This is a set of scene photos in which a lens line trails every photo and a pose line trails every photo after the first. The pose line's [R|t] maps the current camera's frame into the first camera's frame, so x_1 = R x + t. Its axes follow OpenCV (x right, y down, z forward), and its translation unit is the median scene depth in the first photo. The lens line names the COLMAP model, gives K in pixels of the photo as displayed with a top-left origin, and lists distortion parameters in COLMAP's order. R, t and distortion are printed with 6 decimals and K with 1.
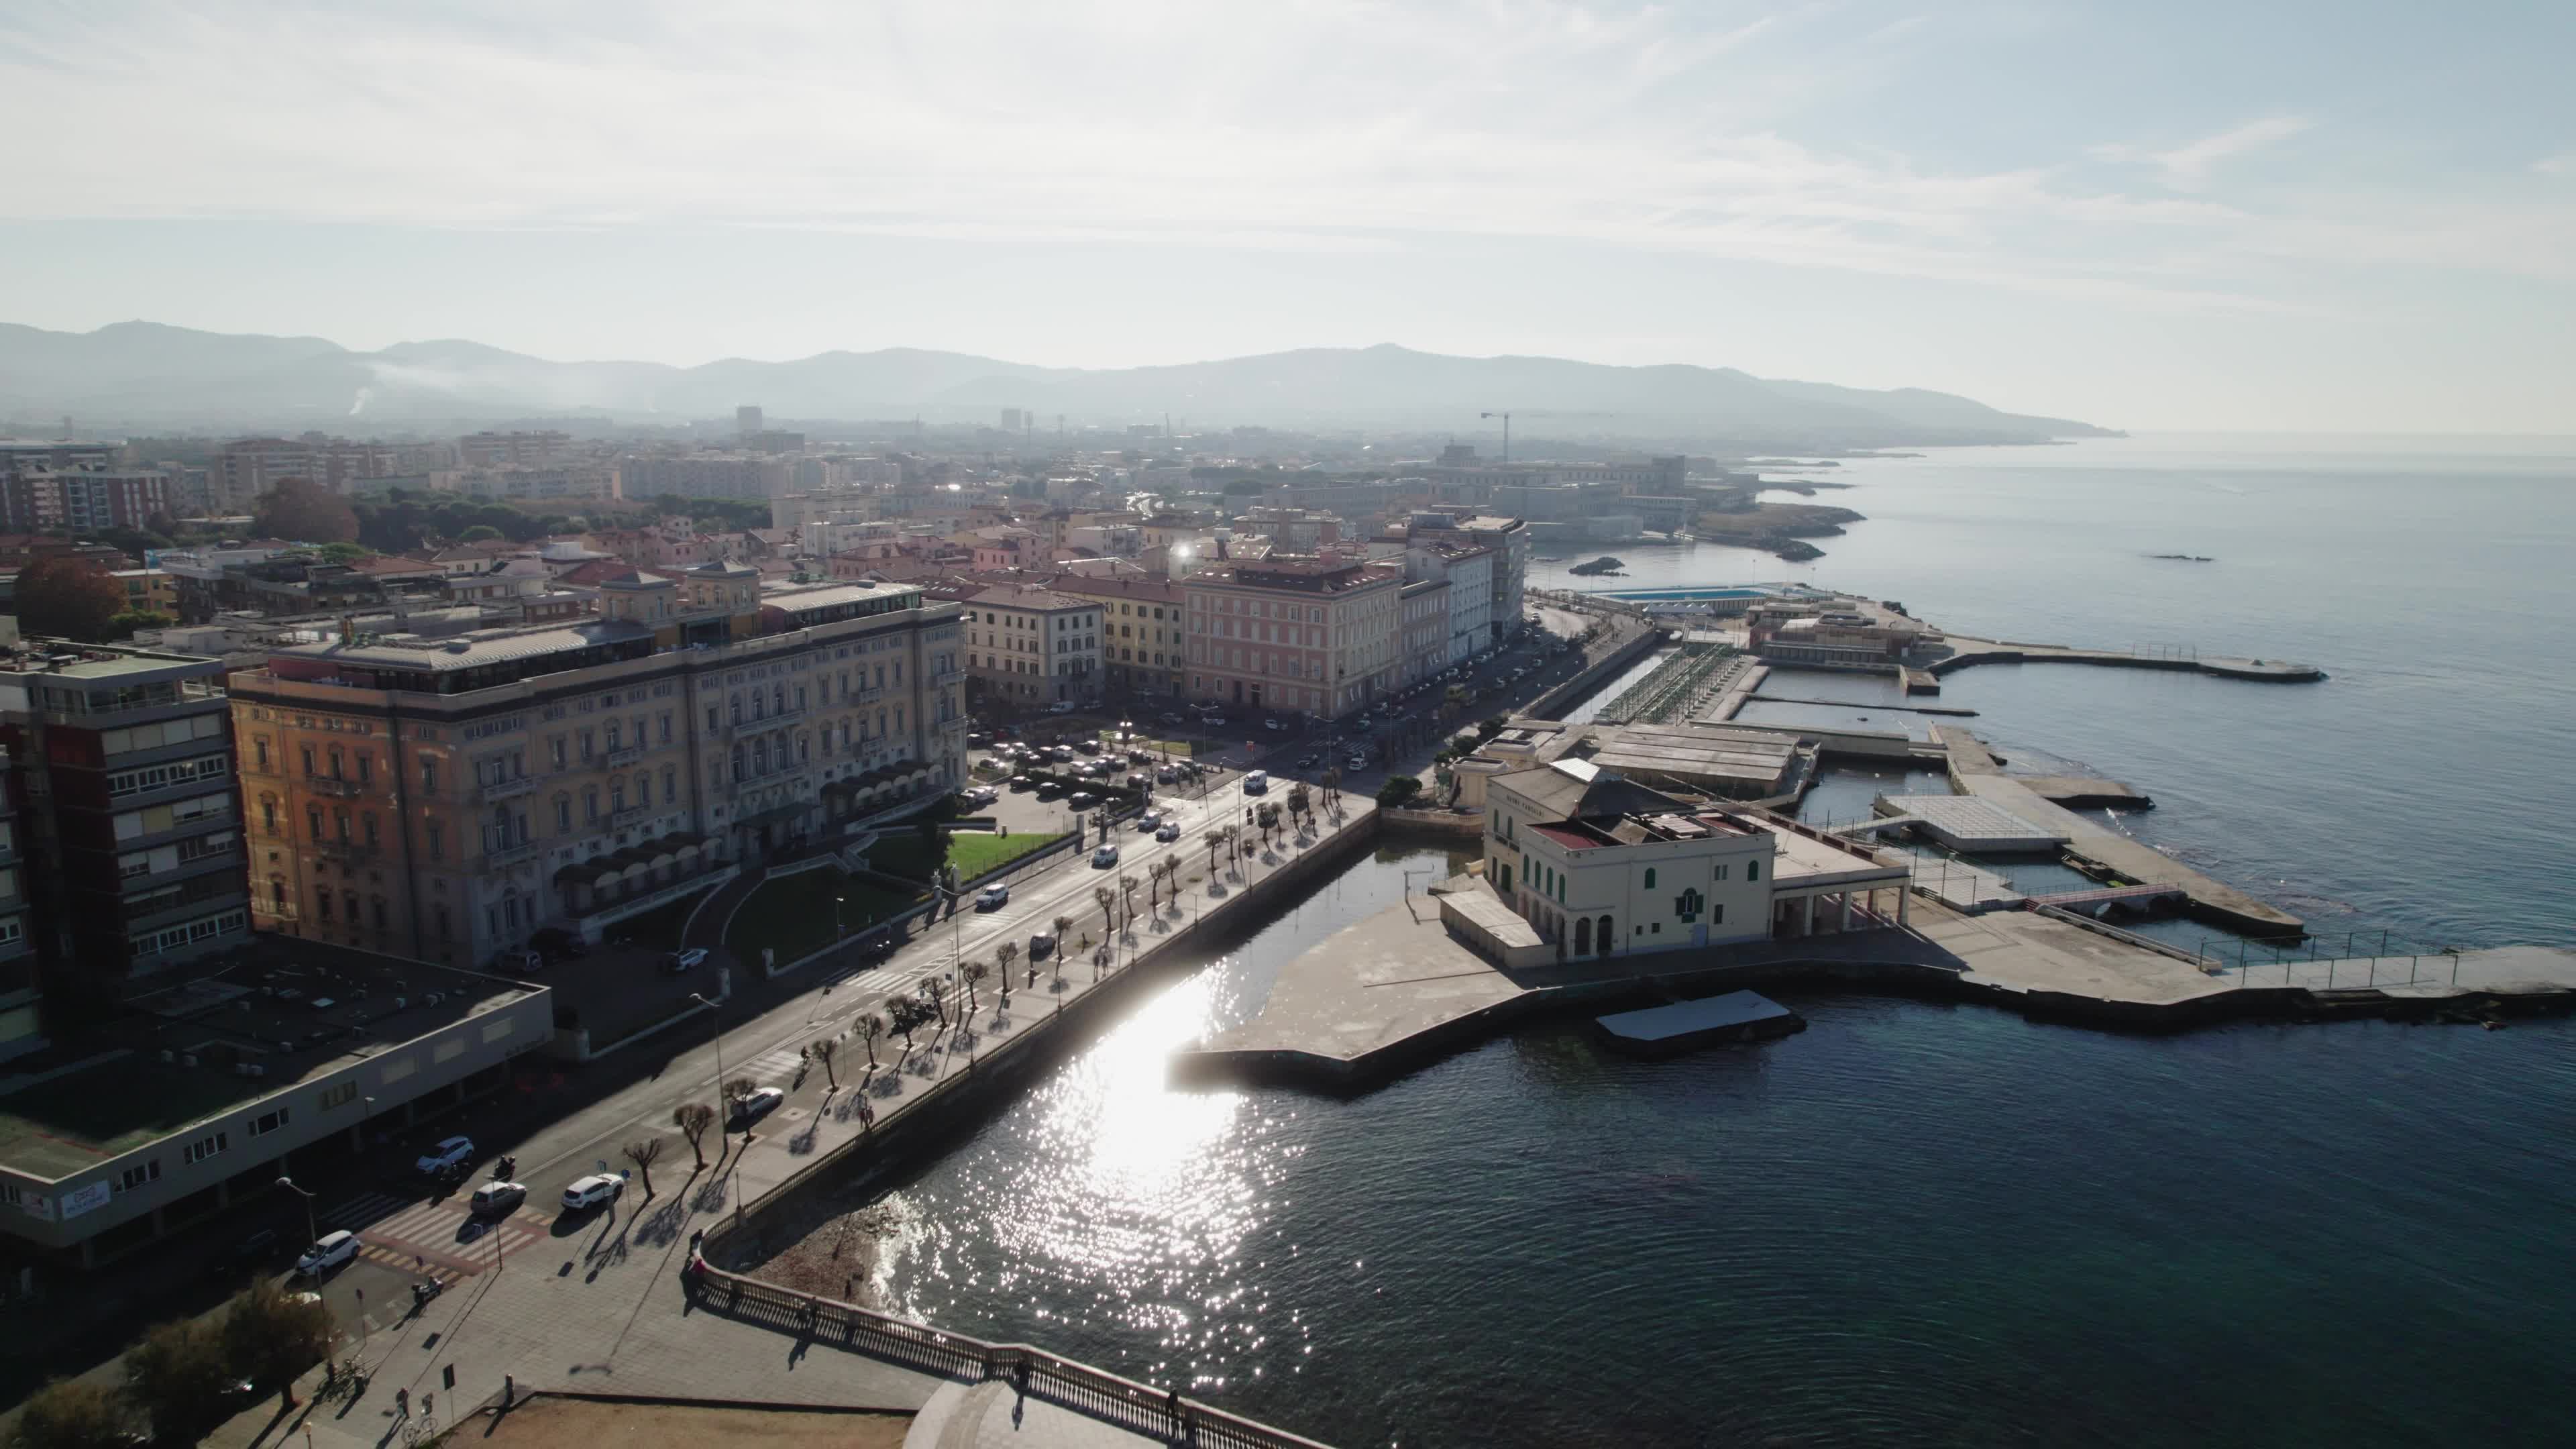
lens RADIAL K [[1668.0, 0, 1288.0], [0, 1668.0, 724.5], [0, 0, 1]] dist [-0.061252, 0.045355]
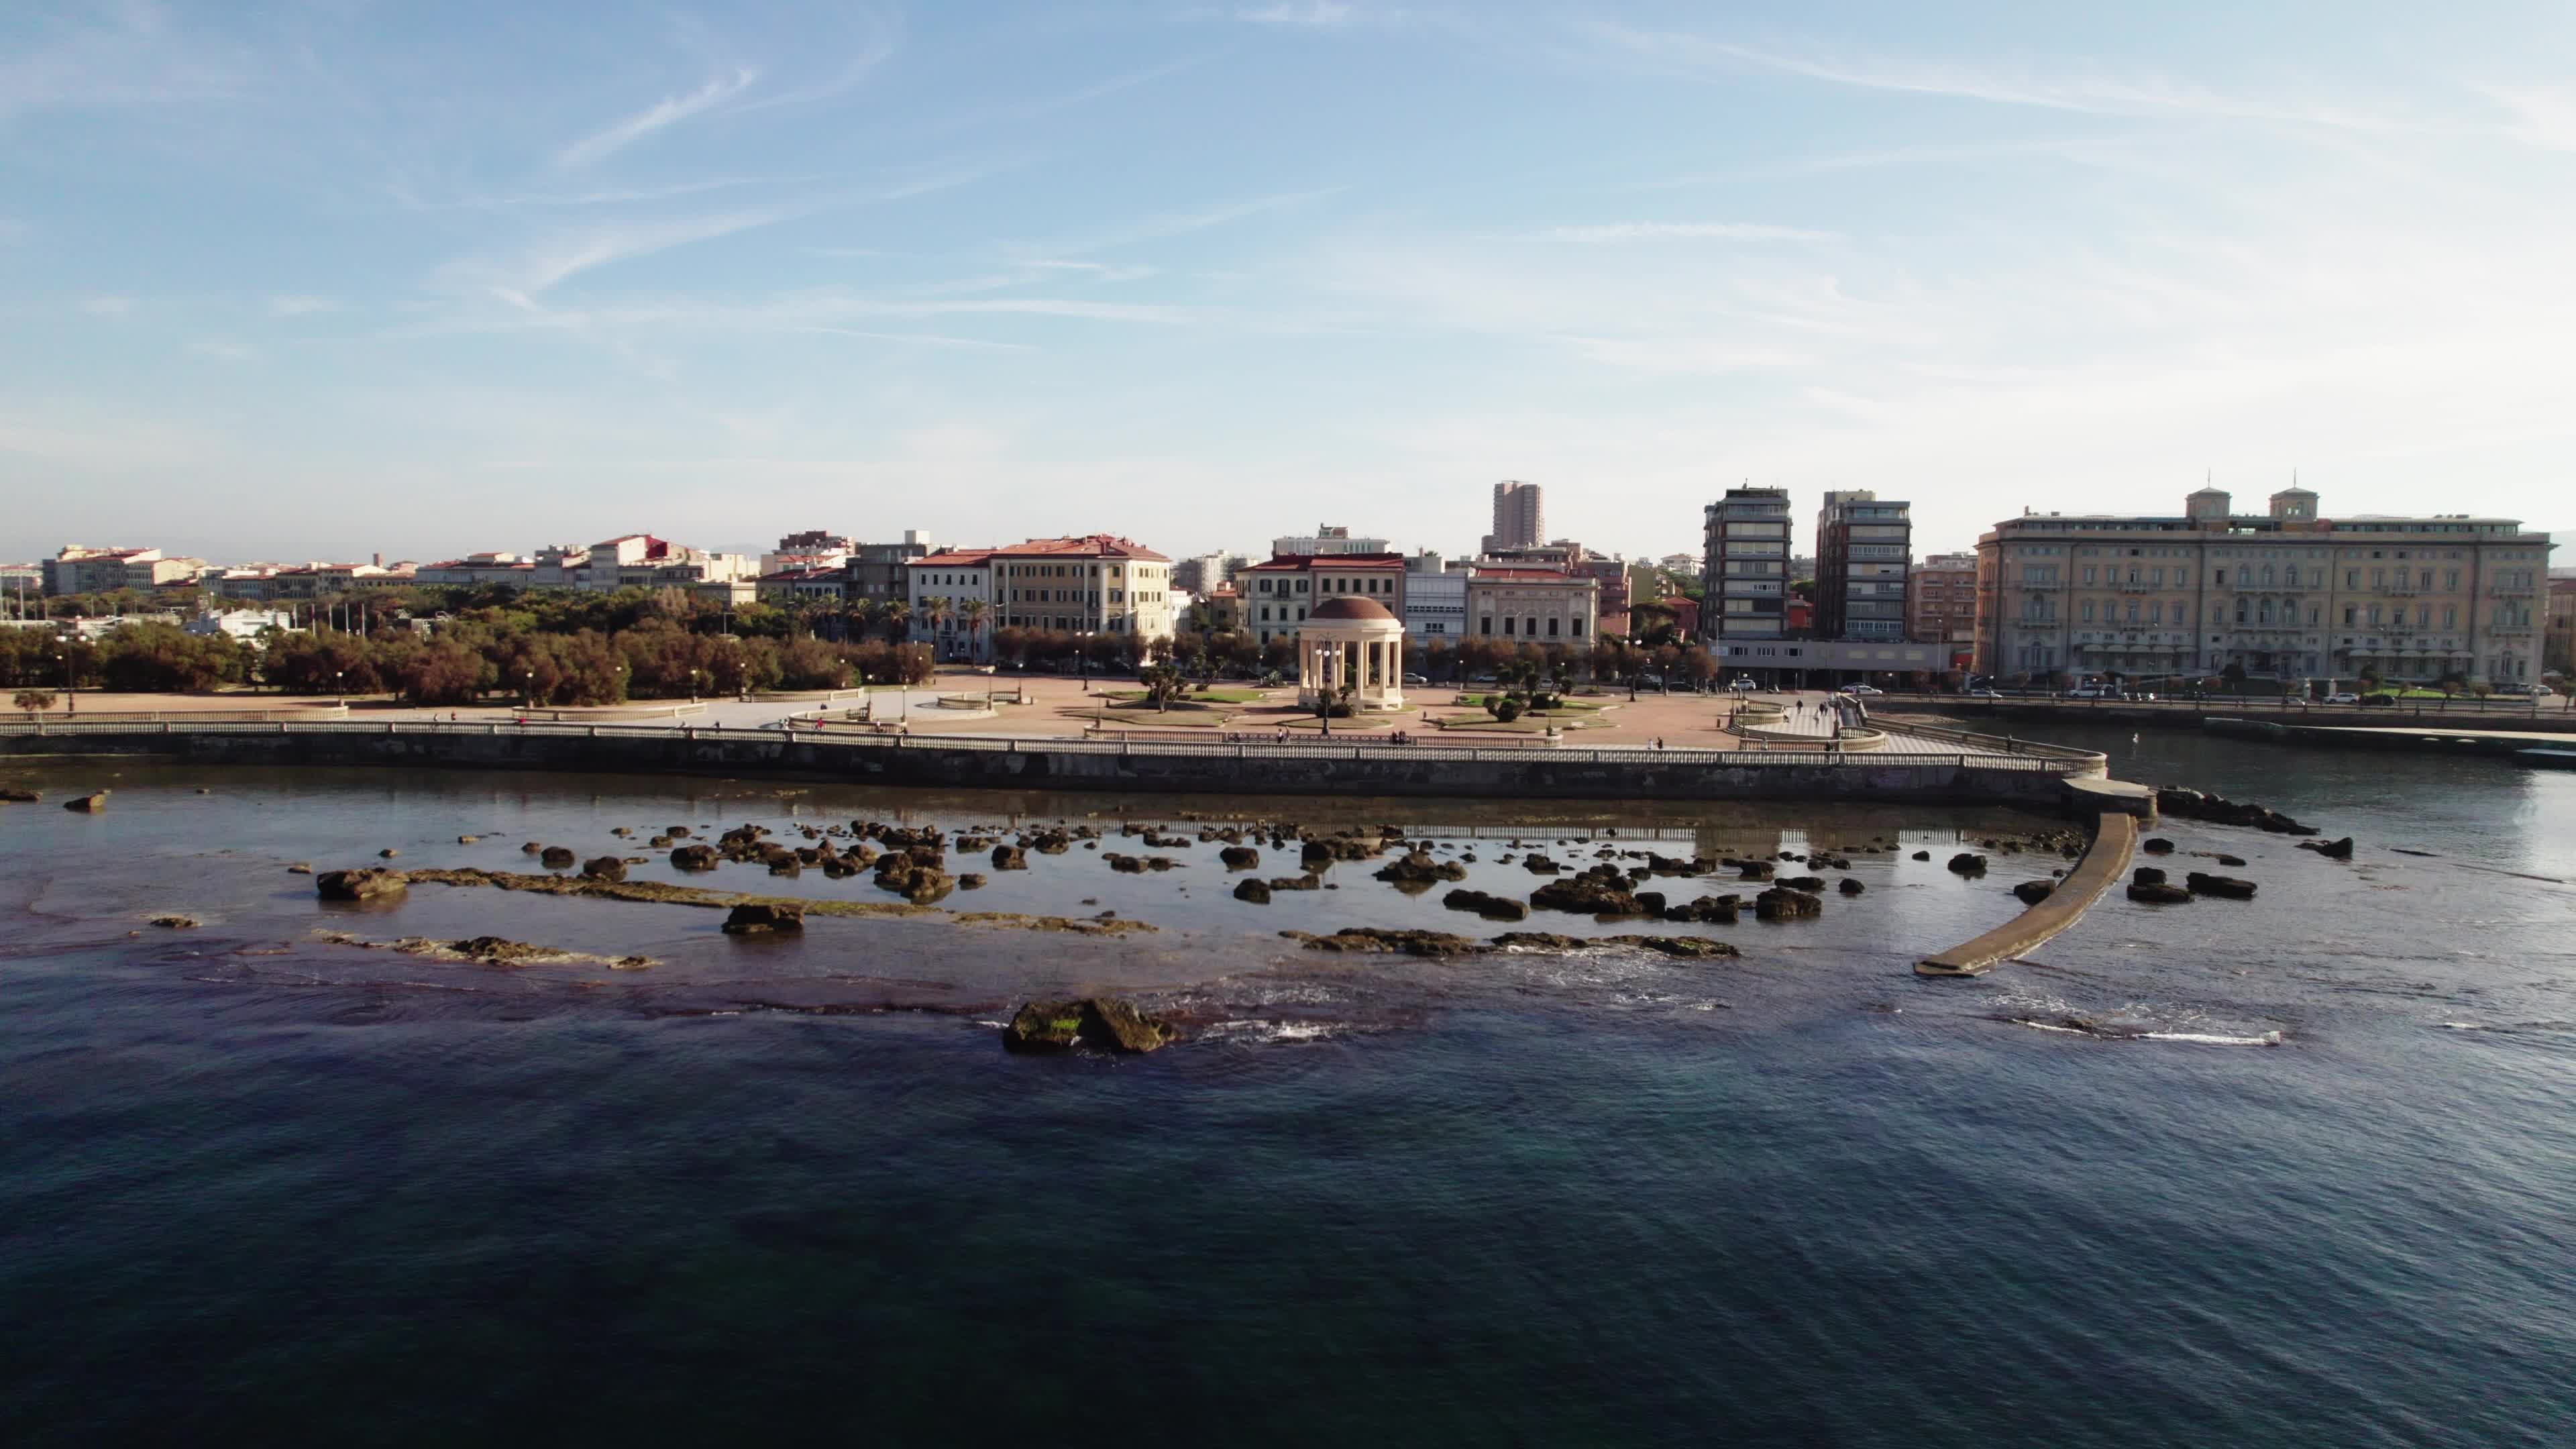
lens RADIAL K [[1650.3, 0, 1280.0], [0, 1650.3, 731.7], [0, 0, 1]] dist [-0.085188, 0.082100]
pose [[0.183564, 0.081973, -0.979584, 0.600156], [-0.192906, 0.980144, 0.045871, 0.145486], [0.963894, 0.180548, 0.195732, -0.069068]]
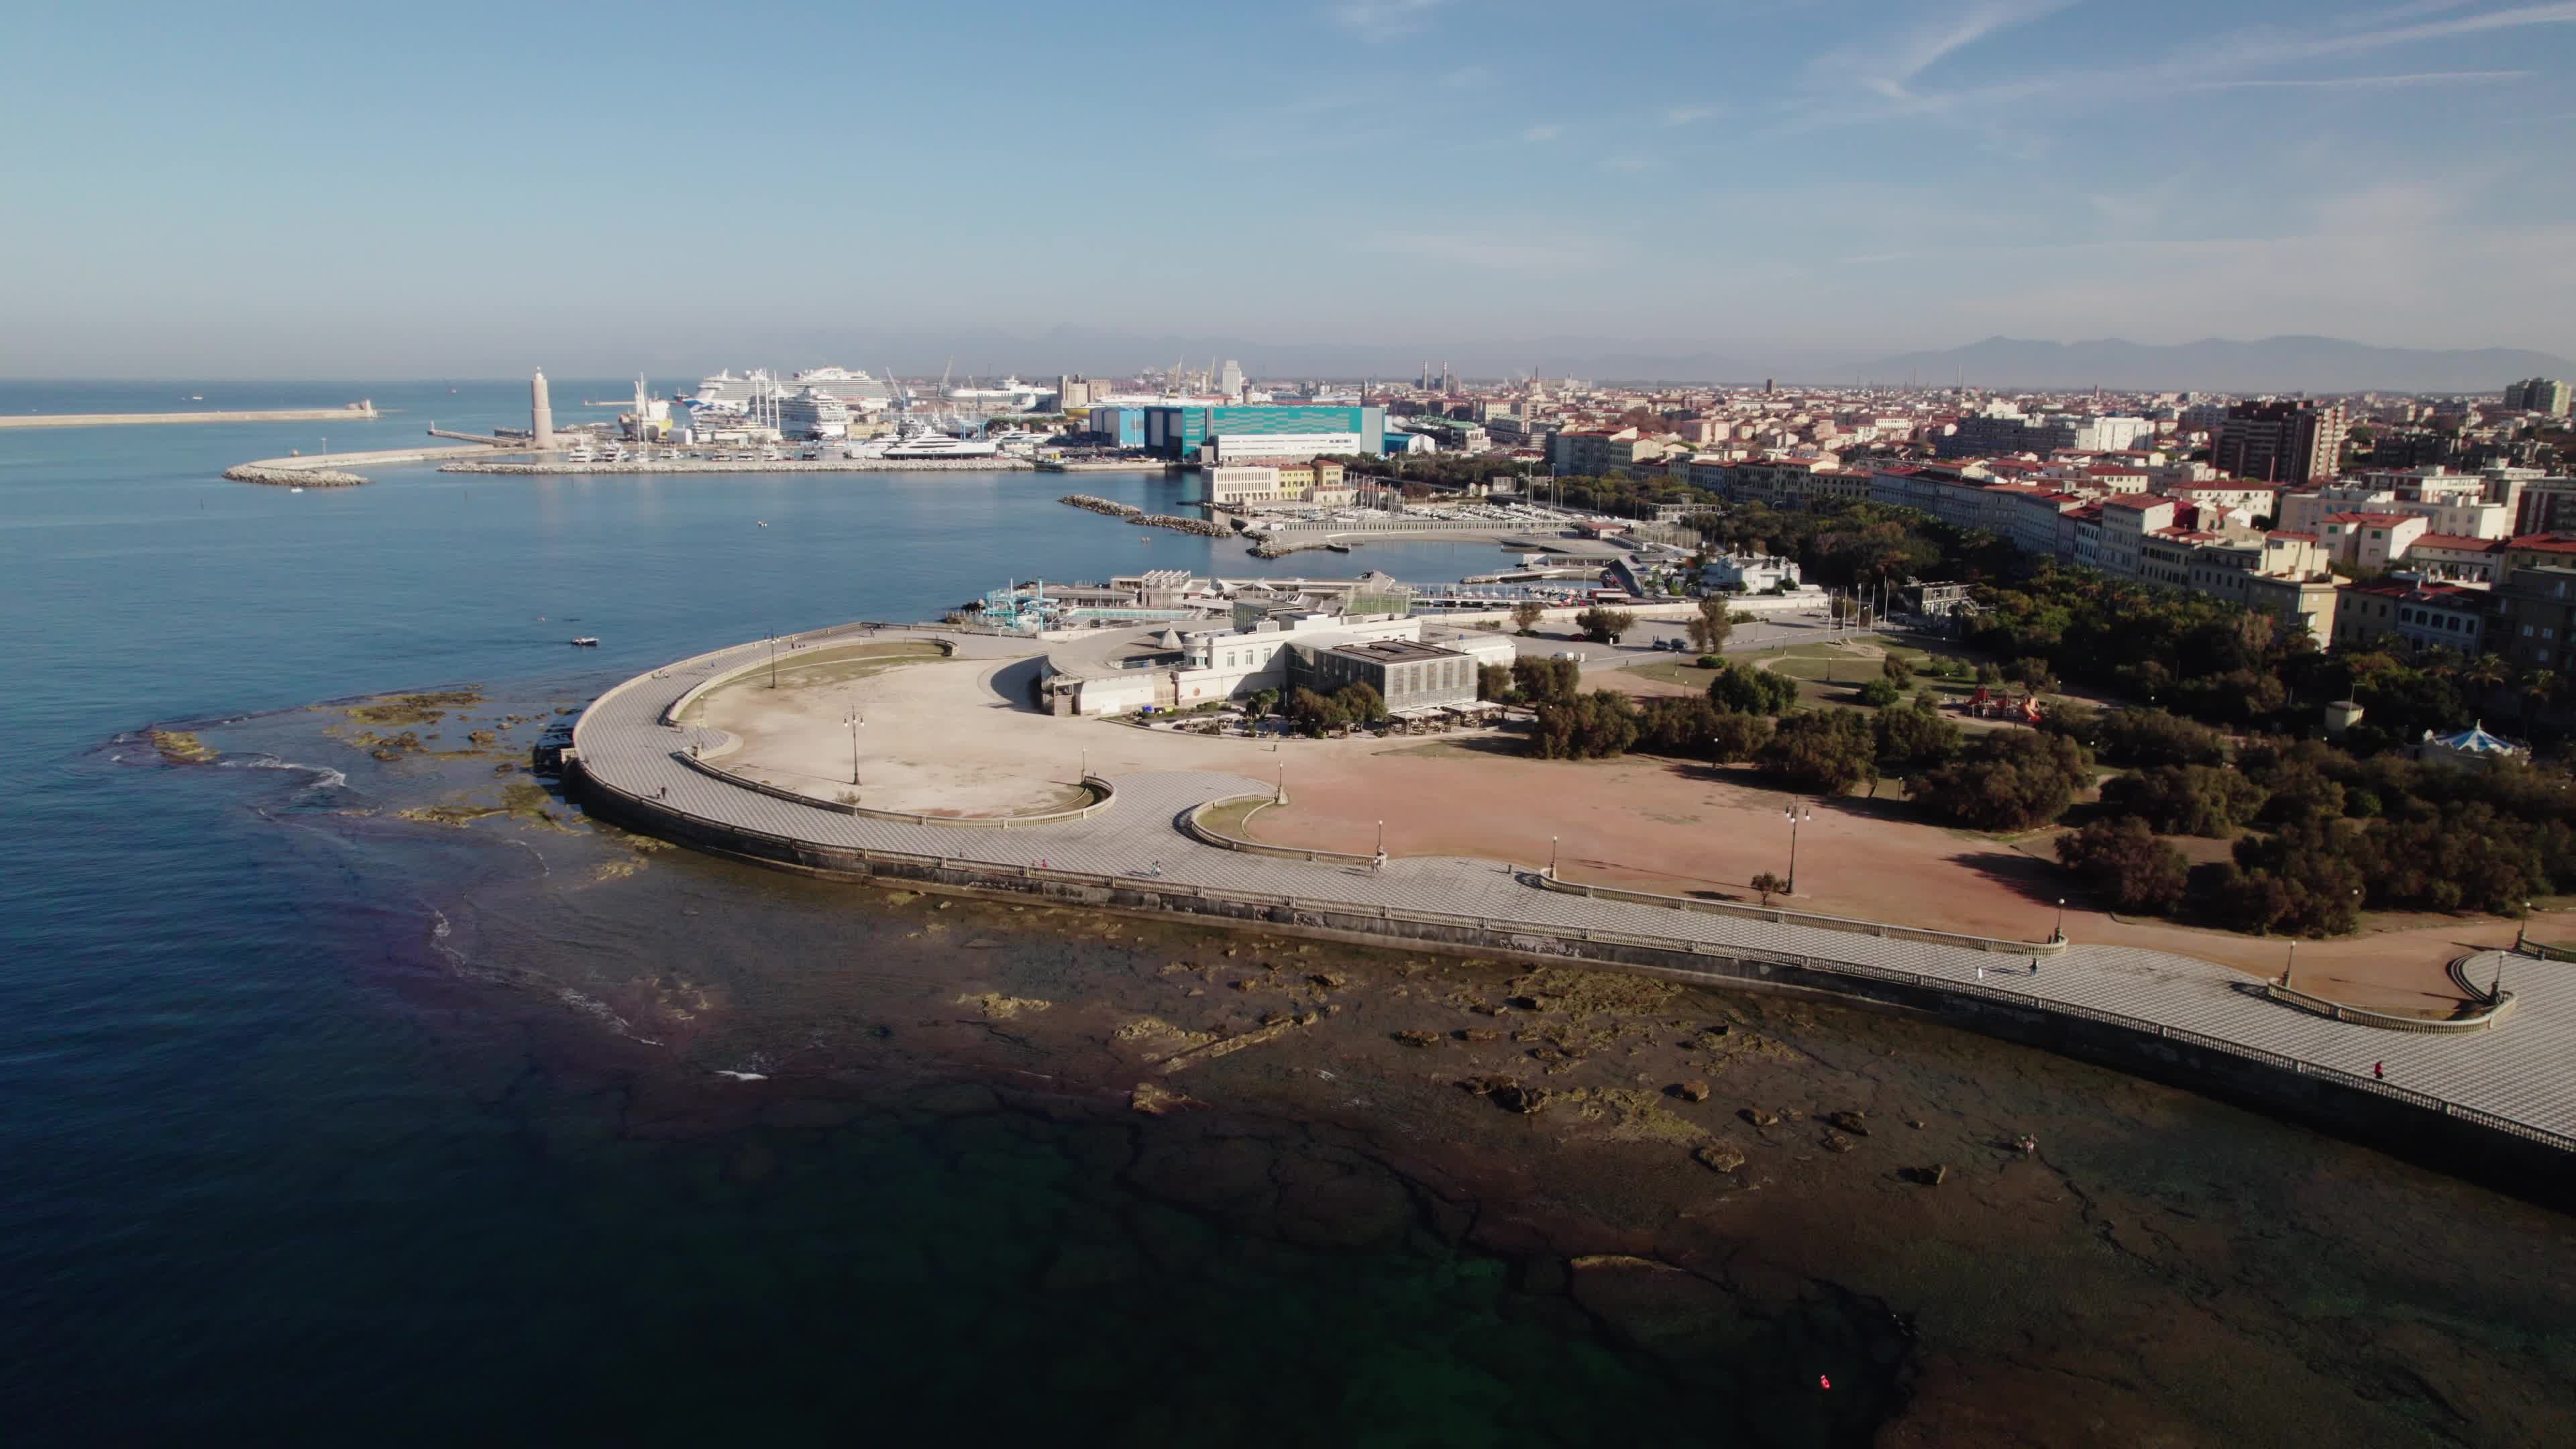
lens RADIAL K [[1655.7, 0, 1281.1], [0, 1655.7, 724.5], [0, 0, 1]] dist [-0.077834, 0.066172]
pose [[-0.556516, 0.165843, -0.814117, 0.537441], [-0.162449, 0.939243, 0.302379, 0.047956], [0.814801, 0.300531, -0.495762, -0.237004]]
